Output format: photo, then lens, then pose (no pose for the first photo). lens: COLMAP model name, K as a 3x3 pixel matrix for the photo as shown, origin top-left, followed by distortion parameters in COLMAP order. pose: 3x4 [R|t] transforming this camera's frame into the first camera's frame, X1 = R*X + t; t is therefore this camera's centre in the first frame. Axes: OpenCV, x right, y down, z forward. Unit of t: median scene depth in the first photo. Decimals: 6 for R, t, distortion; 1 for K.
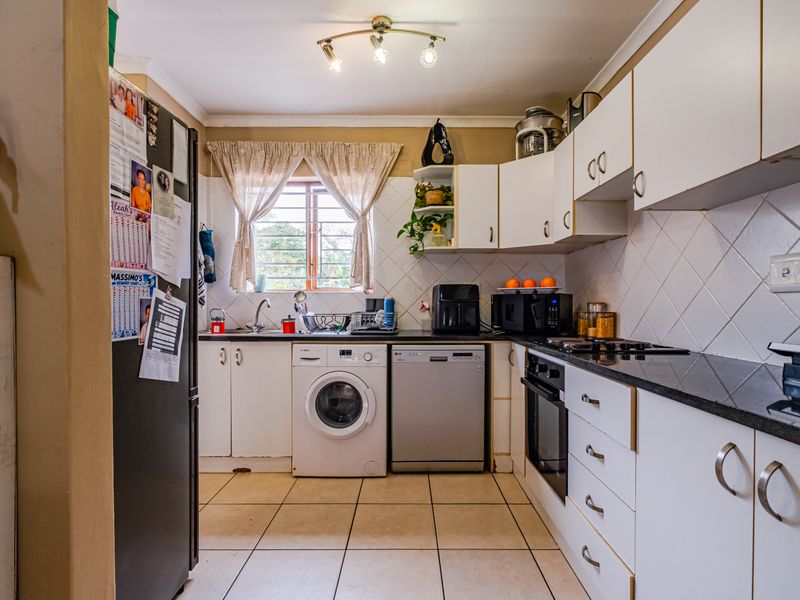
lens RADIAL K [[404.0, 0, 410.6], [0, 404.0, 308.2], [0, 0, 1]] dist [-0.005292, 0.003550]
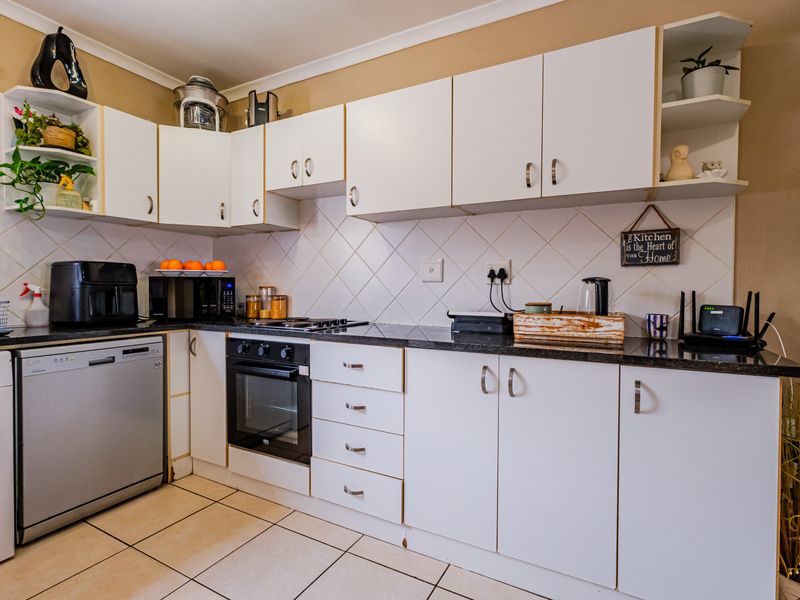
lens RADIAL K [[404.0, 0, 407.4], [0, 404.0, 295.3], [0, 0, 1]] dist [-0.005292, 0.003550]
pose [[0.479264, -0.013881, 0.877561, -0.310447], [0.006110, 0.999903, 0.012479, -0.001970], [-0.877649, -0.000619, 0.479303, 0.140811]]
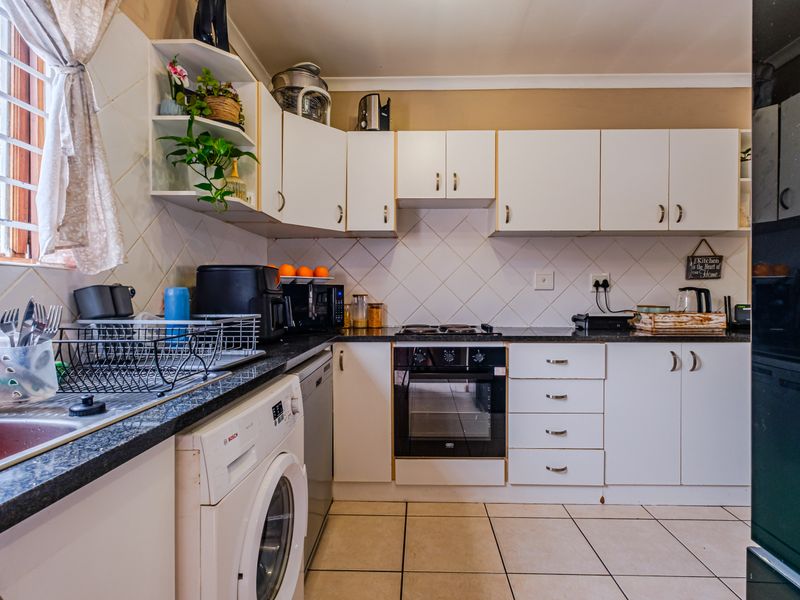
lens RADIAL K [[404.0, 0, 410.4], [0, 404.0, 296.5], [0, 0, 1]] dist [-0.005292, 0.003550]
pose [[0.037778, -0.007685, 0.999257, -0.571955], [0.013318, 0.999885, 0.007186, -0.014558], [-0.999197, 0.013037, 0.037876, 0.814802]]
